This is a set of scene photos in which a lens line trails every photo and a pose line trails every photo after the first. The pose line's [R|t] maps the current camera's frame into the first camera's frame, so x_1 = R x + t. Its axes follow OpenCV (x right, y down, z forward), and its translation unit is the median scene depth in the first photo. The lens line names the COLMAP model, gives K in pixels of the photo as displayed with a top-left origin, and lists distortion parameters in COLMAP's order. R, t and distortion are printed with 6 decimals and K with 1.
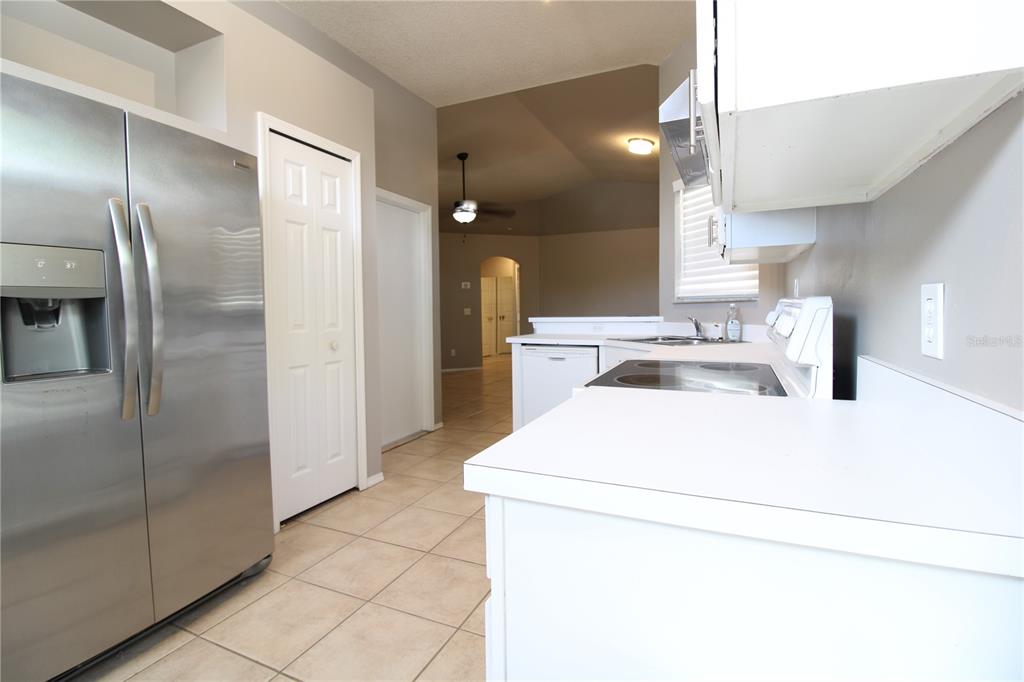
lens RADIAL K [[473.9, 0, 514.2], [0, 473.9, 325.9], [0, 0, 1]] dist [-0.000905, -0.012587]
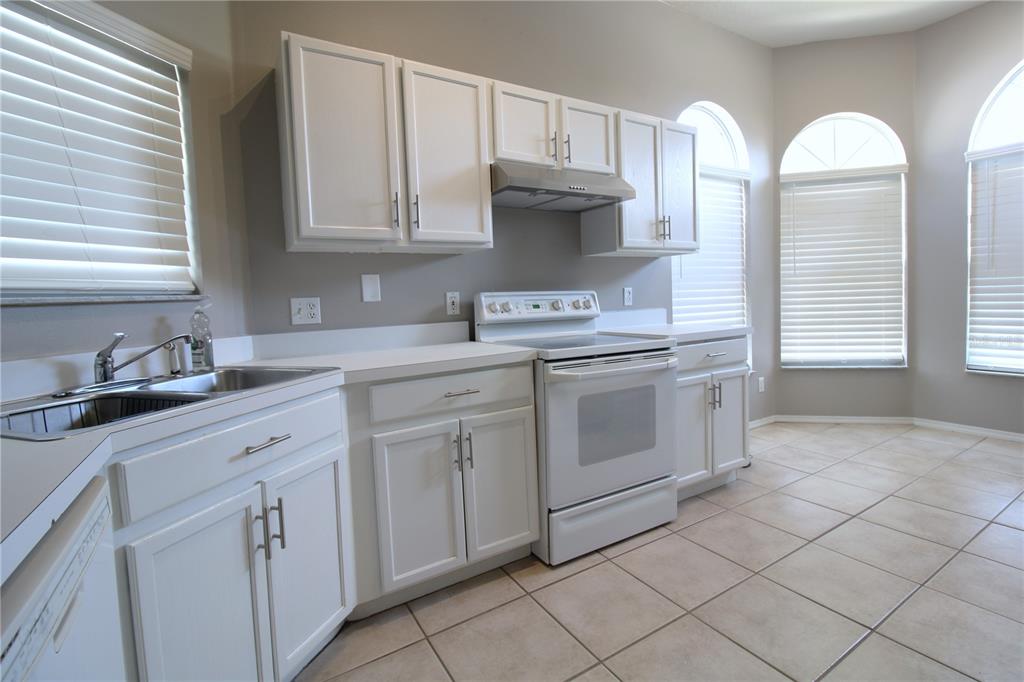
lens RADIAL K [[473.9, 0, 514.2], [0, 473.9, 325.9], [0, 0, 1]] dist [-0.000905, -0.012587]
pose [[-0.821761, 0.016407, 0.569596, -0.166700], [0.074845, 0.994033, 0.079347, -0.039259], [-0.564895, 0.107835, -0.818086, 1.229178]]
